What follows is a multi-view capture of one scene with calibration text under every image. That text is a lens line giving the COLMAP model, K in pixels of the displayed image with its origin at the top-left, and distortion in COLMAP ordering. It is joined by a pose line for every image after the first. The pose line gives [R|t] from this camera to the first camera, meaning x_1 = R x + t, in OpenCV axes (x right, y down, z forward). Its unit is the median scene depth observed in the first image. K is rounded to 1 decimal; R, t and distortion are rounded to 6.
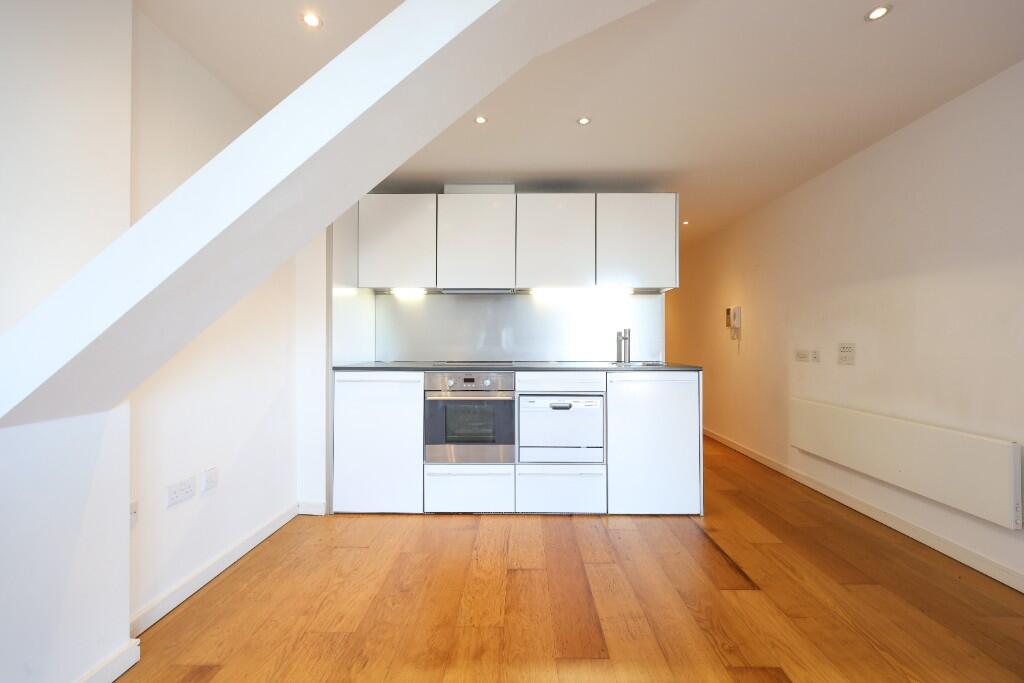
lens RADIAL K [[414.9, 0, 512.0], [0, 414.9, 341.5], [0, 0, 1]] dist [0.000989, 0.000225]
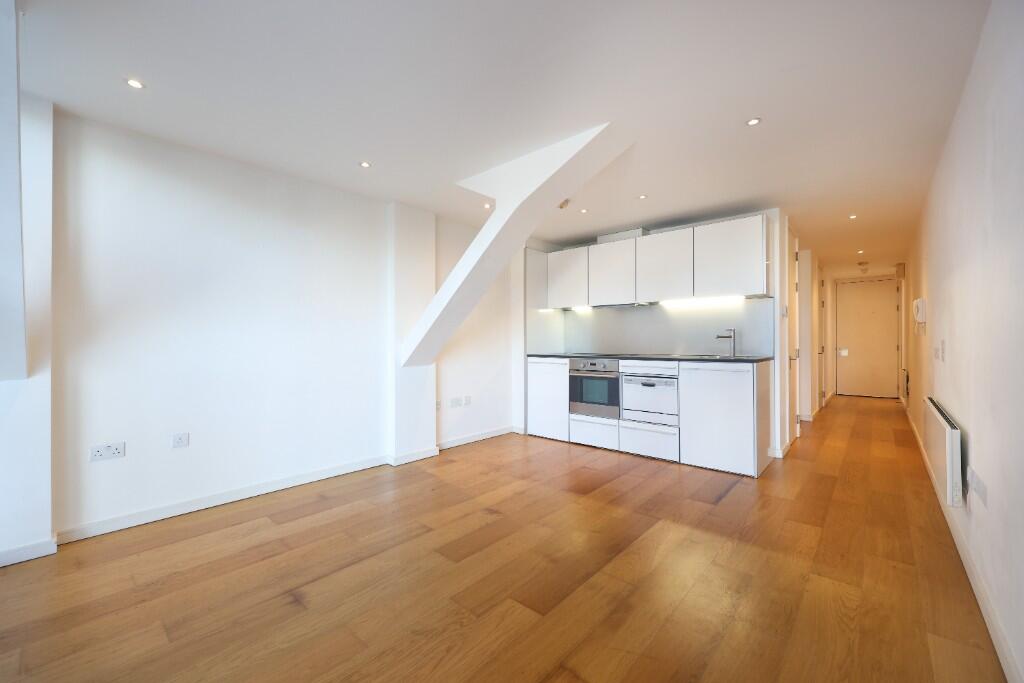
lens RADIAL K [[414.9, 0, 512.0], [0, 414.9, 341.5], [0, 0, 1]] dist [0.000989, 0.000225]
pose [[0.753020, -0.003886, -0.657986, 0.723763], [0.002053, 0.999992, -0.003556, 0.009667], [0.657994, 0.001327, 0.753022, -0.425061]]
